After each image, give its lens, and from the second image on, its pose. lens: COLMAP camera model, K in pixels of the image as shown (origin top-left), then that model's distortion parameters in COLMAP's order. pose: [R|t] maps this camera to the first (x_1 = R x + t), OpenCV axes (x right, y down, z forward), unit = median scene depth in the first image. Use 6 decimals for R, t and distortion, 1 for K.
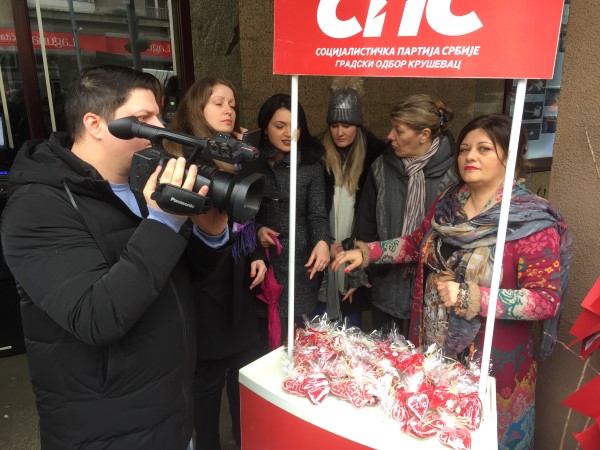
lens RADIAL K [[524.6, 0, 300.0], [0, 524.6, 225.0], [0, 0, 1]] dist [0.046474, -0.002936]
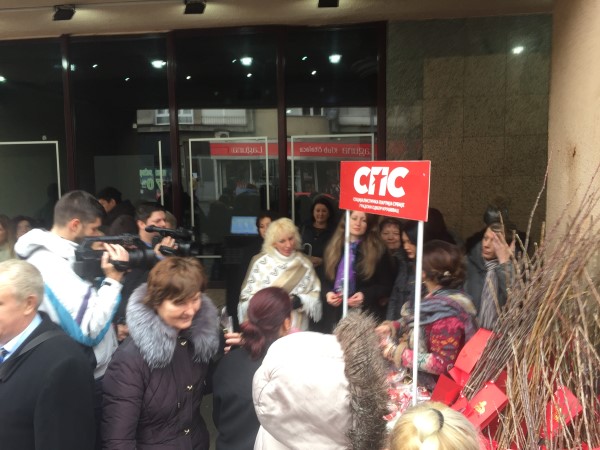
lens RADIAL K [[518.6, 0, 284.6], [0, 518.6, 225.3], [0, 0, 1]] dist [0.093154, -0.132857]
pose [[0.826492, 0.050252, -0.560702, 0.968735], [-0.141468, 0.982586, -0.120466, 0.043731], [0.544884, 0.178885, 0.819208, -0.769835]]
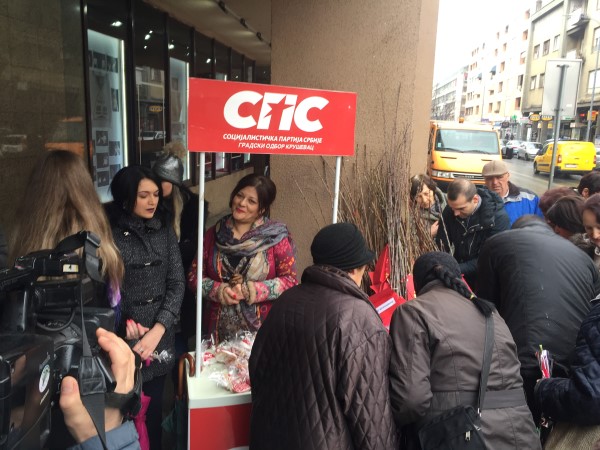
lens RADIAL K [[508.8, 0, 300.0], [0, 508.8, 225.0], [0, 0, 1]] dist [0.105219, -0.140107]
pose [[0.536090, -0.142216, 0.832095, -1.083011], [0.199778, 0.979079, 0.038627, -0.114719], [-0.820181, 0.145527, 0.553286, 0.119168]]
